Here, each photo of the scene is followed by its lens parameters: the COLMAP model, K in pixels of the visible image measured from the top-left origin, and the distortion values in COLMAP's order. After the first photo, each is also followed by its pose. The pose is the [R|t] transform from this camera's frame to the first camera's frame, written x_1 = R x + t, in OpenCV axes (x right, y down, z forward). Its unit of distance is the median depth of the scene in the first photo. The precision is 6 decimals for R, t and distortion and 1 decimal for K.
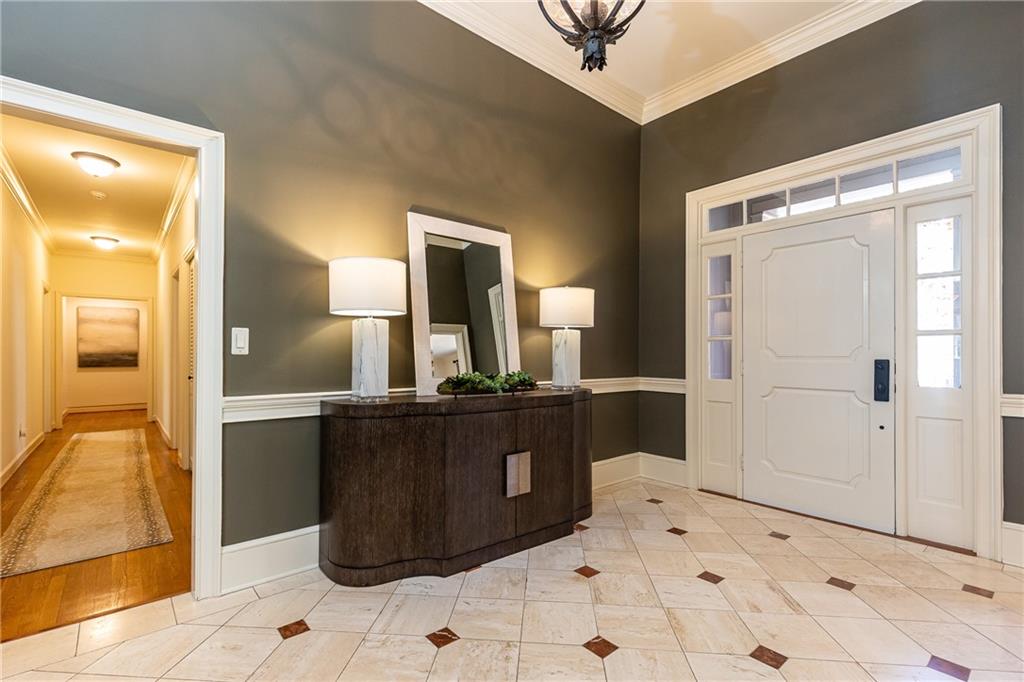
lens RADIAL K [[466.0, 0, 513.6], [0, 466.0, 348.0], [0, 0, 1]] dist [0.013443, 0.000320]
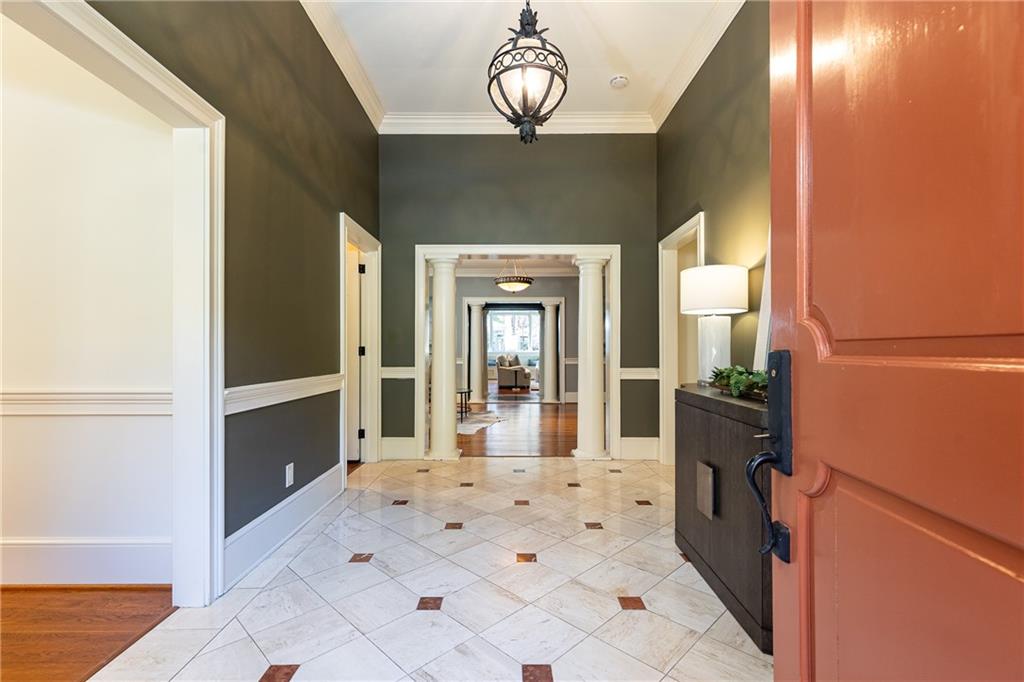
lens RADIAL K [[466.0, 0, 511.9], [0, 466.0, 345.6], [0, 0, 1]] dist [0.013443, 0.000320]
pose [[-0.645028, -0.012122, -0.764062, 1.016189], [0.003381, 0.999819, -0.018717, 0.032311], [0.764151, -0.014656, -0.644871, 1.489448]]
